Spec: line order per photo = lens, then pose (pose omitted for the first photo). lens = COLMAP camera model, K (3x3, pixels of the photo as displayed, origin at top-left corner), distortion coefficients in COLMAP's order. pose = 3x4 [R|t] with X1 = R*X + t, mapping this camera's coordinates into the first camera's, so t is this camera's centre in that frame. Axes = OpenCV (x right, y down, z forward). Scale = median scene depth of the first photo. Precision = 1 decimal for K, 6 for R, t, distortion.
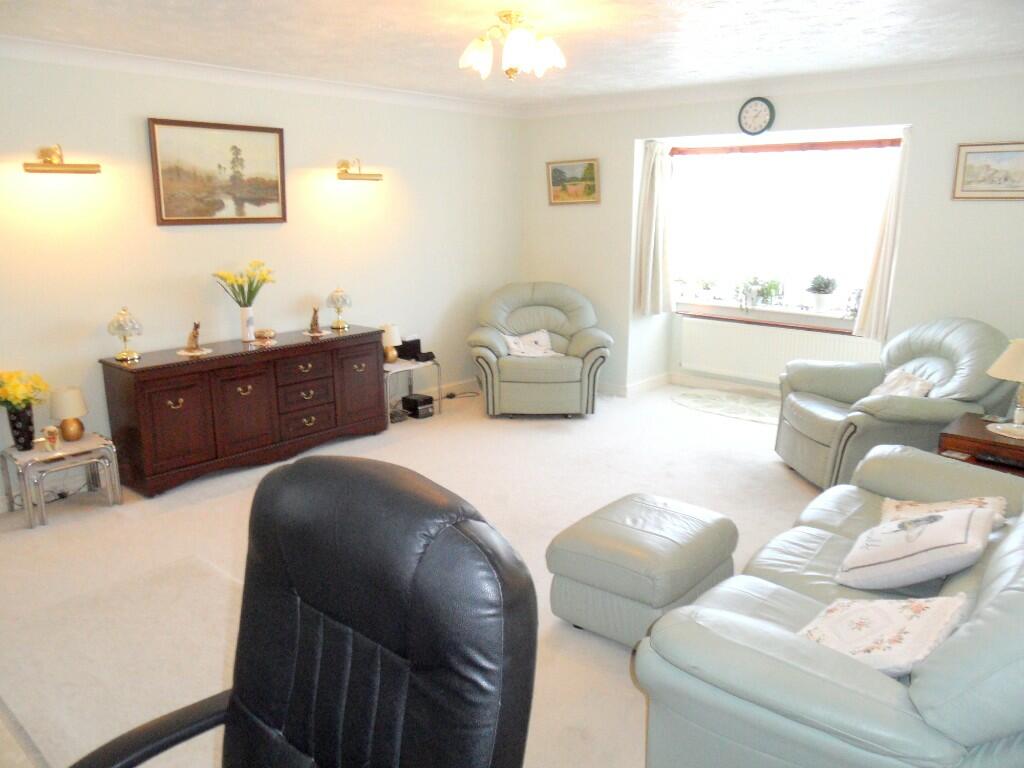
lens RADIAL K [[760.1, 0, 509.0], [0, 760.1, 387.8], [0, 0, 1]] dist [-0.031260, 0.033781]
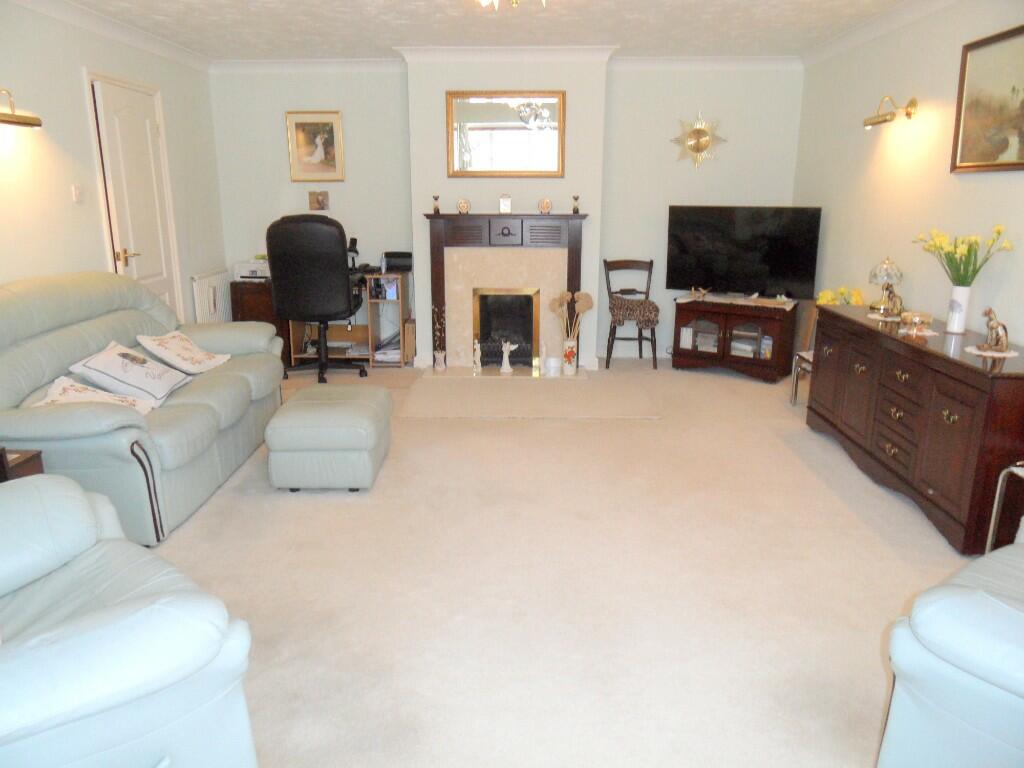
lens RADIAL K [[760.1, 0, 509.0], [0, 760.1, 387.8], [0, 0, 1]] dist [-0.031260, 0.033781]
pose [[-0.750335, 0.155345, -0.642546, 0.484258], [-0.172650, 0.892210, 0.417318, -0.258693], [0.638114, 0.424063, -0.642636, 1.284577]]
